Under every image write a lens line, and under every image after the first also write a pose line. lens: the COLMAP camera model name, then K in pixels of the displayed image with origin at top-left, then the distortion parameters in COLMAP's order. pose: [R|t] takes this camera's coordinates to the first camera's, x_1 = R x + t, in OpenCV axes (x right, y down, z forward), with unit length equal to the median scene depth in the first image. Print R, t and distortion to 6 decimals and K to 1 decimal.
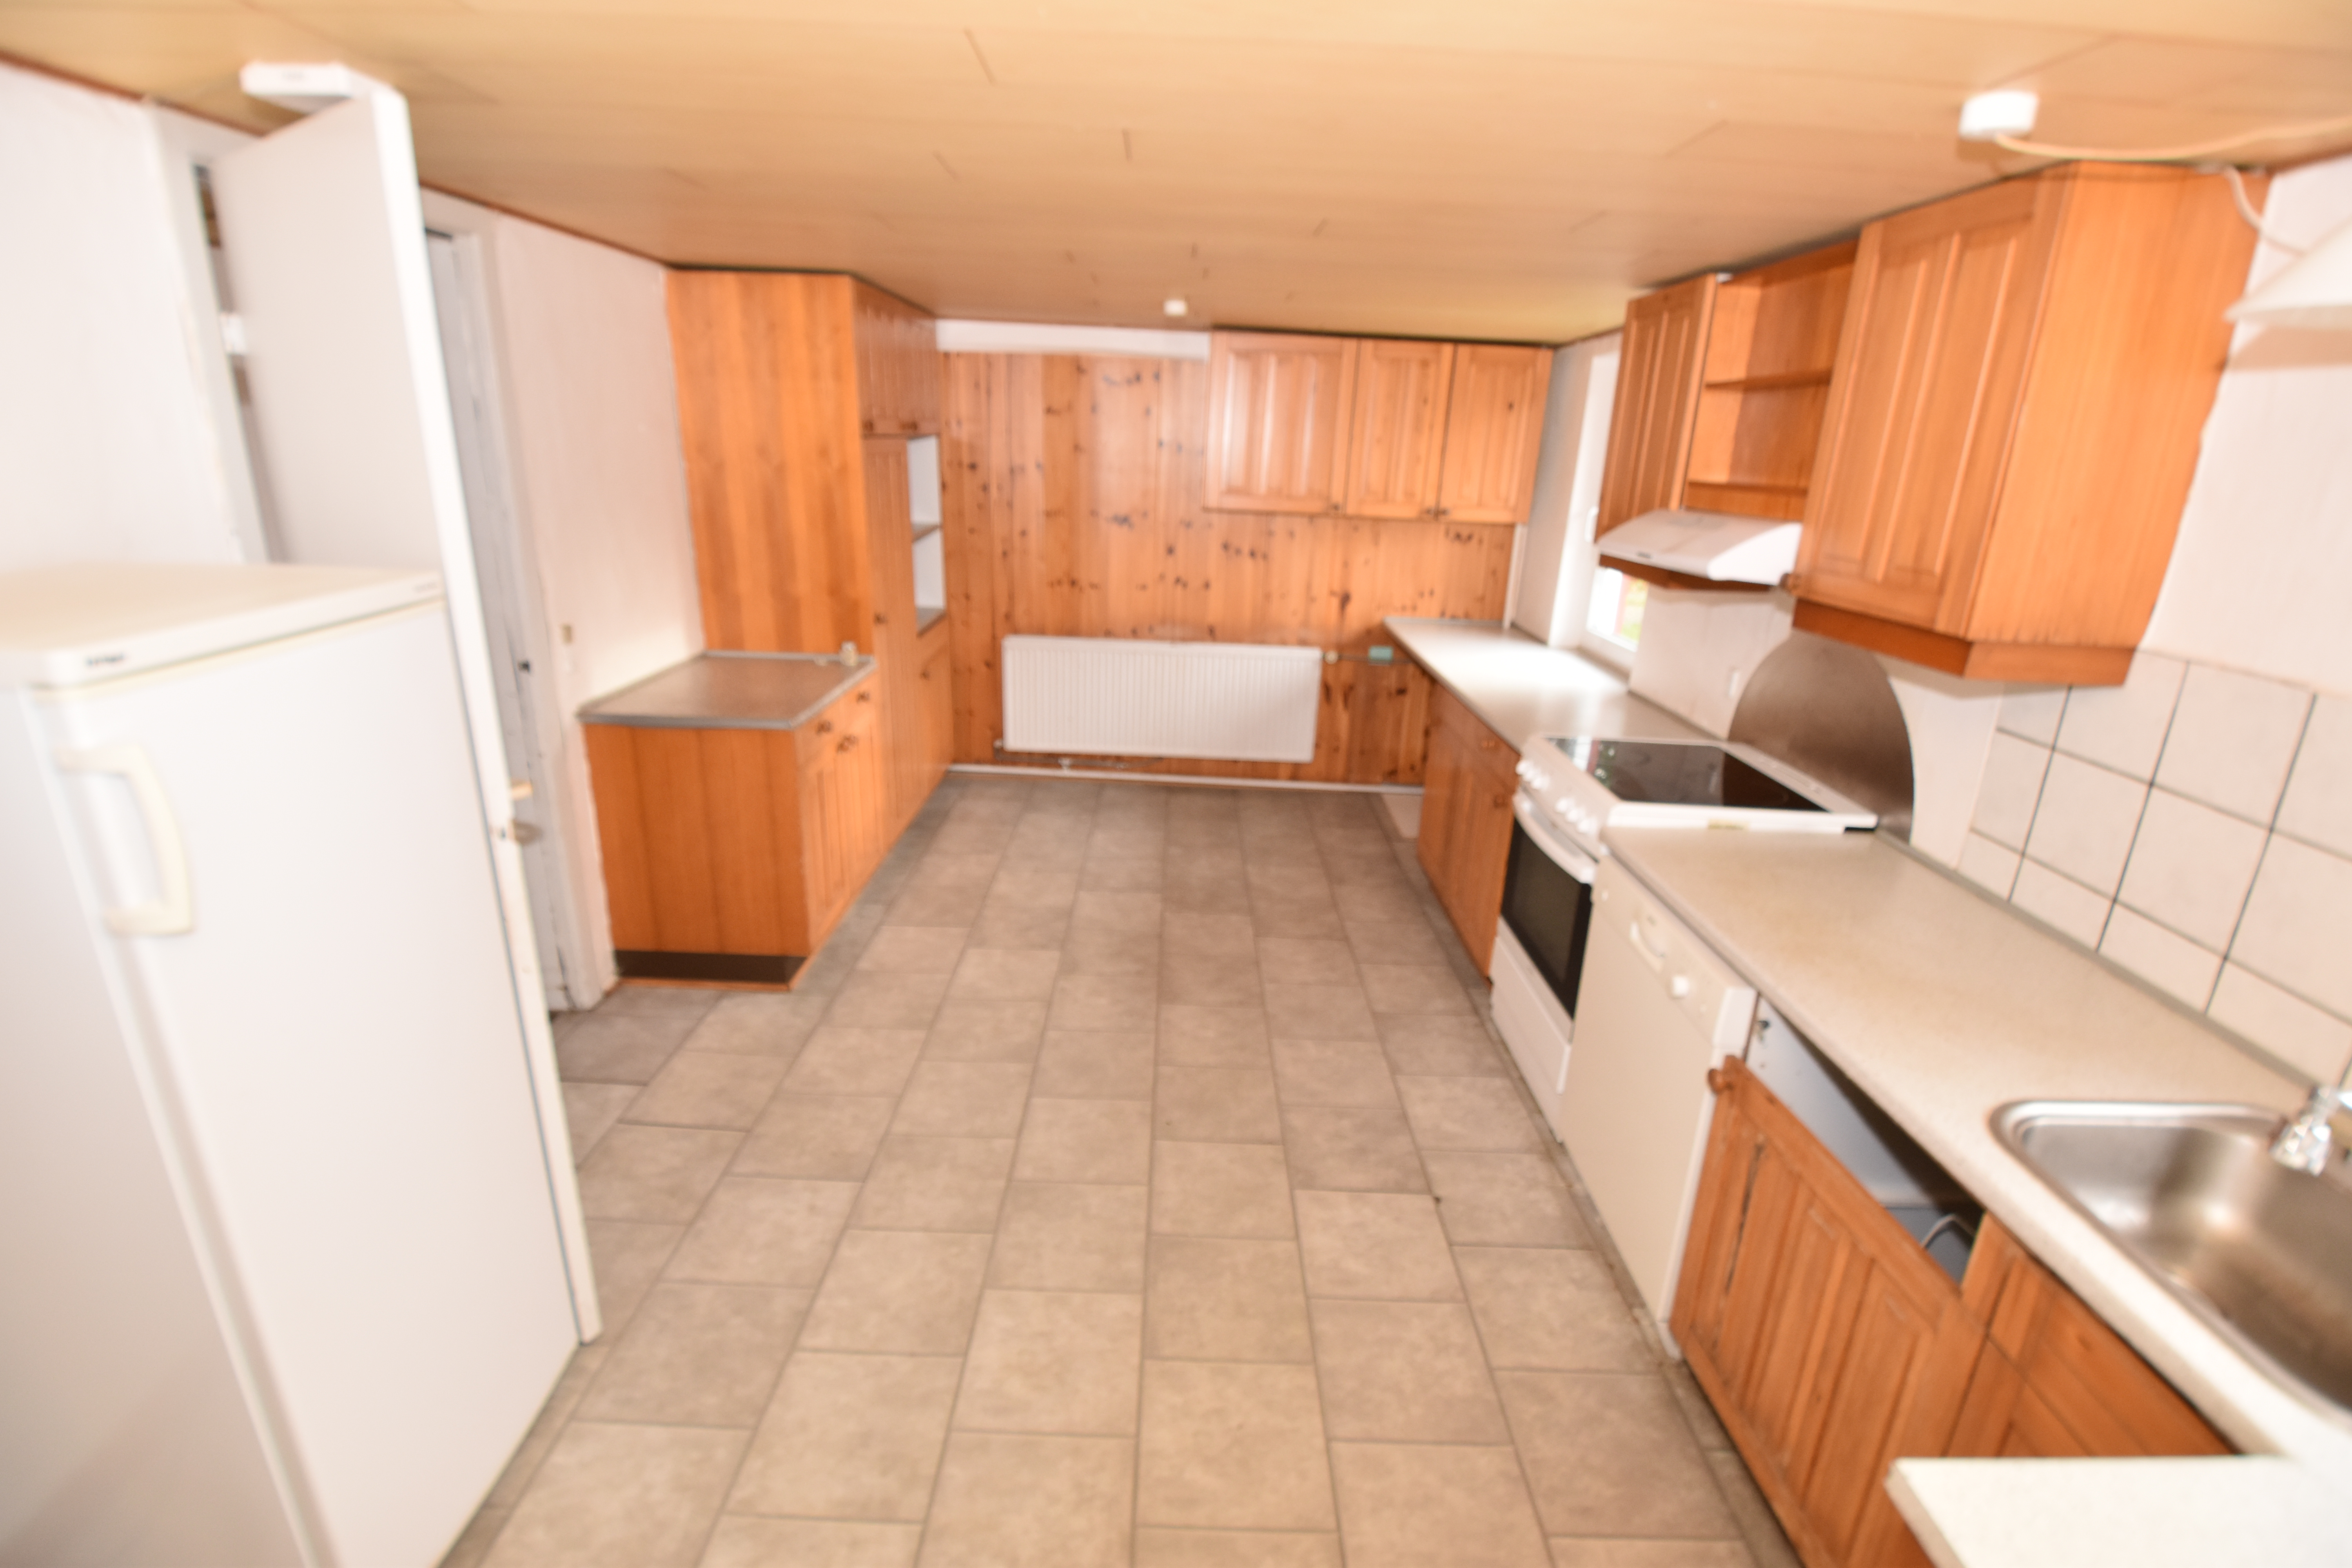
lens RADIAL K [[1041.8, 0, 1180.6], [0, 1041.8, 702.7], [0, 0, 1]] dist [0.034502, -0.035239]
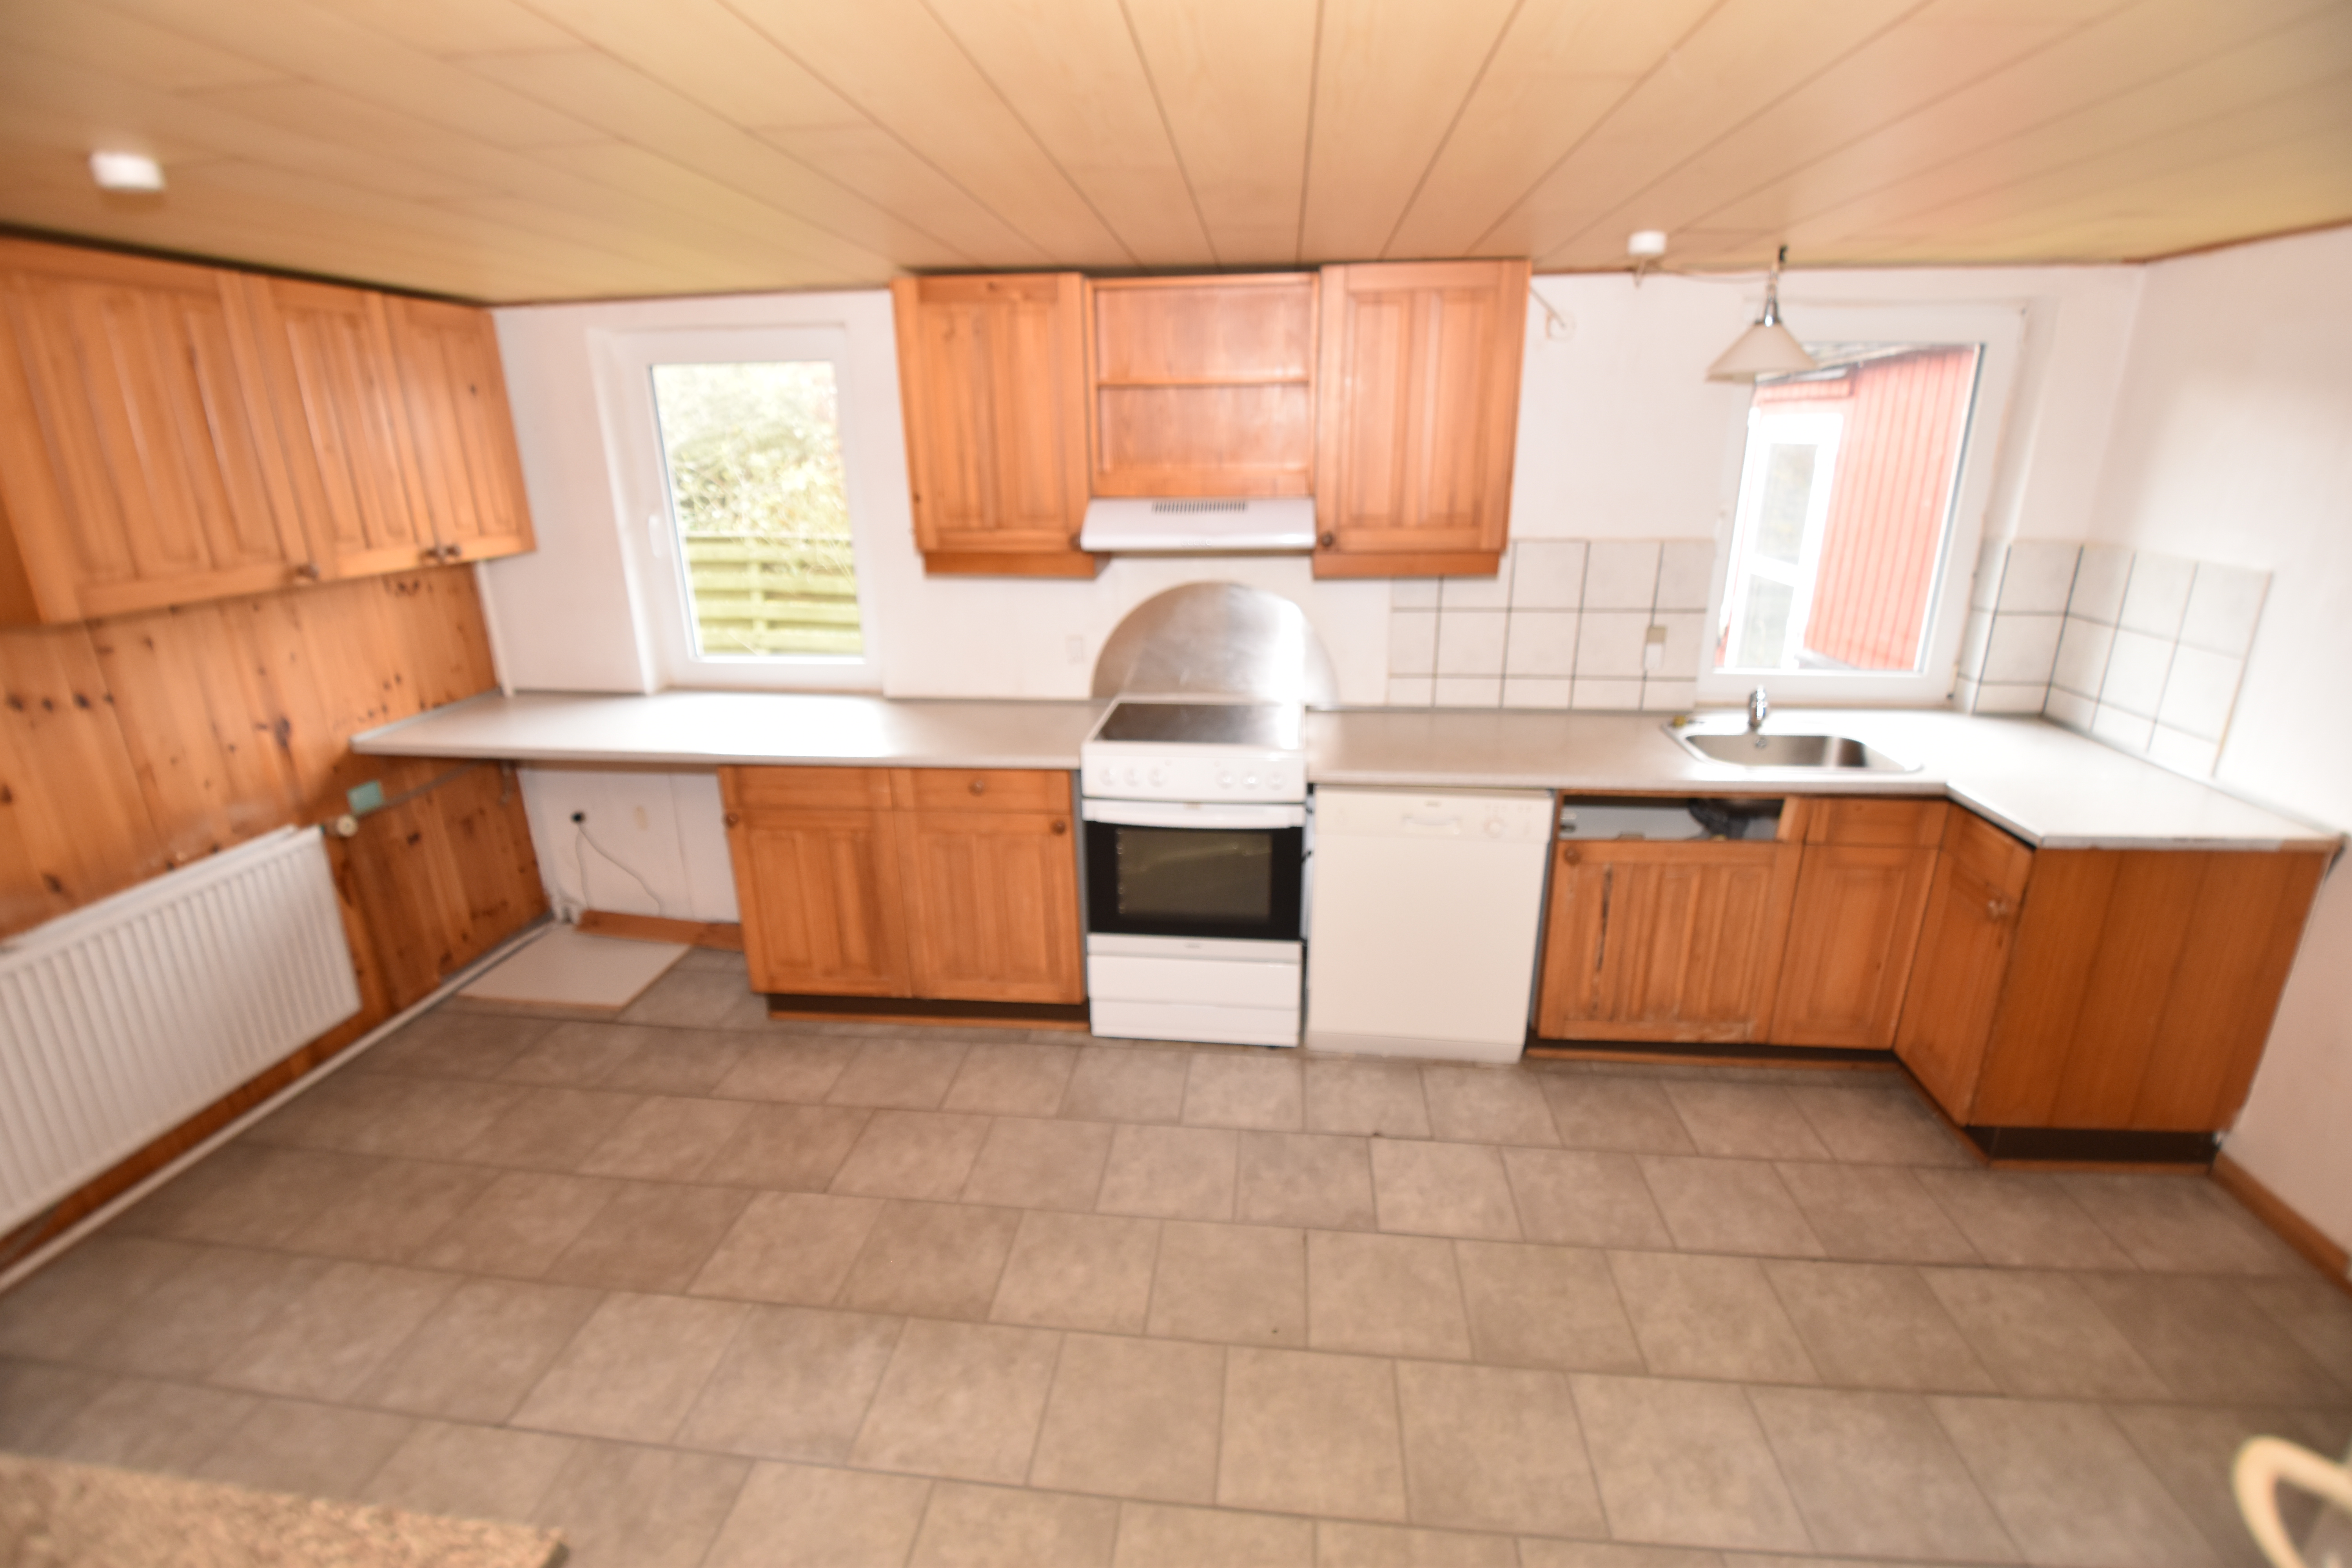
lens RADIAL K [[1041.8, 0, 1180.6], [0, 1041.8, 702.7], [0, 0, 1]] dist [0.034502, -0.035239]
pose [[0.110316, -0.287782, 0.951321, -0.450744], [0.254808, 0.933362, 0.252802, -0.182572], [-0.960679, 0.214516, 0.176293, 0.587157]]
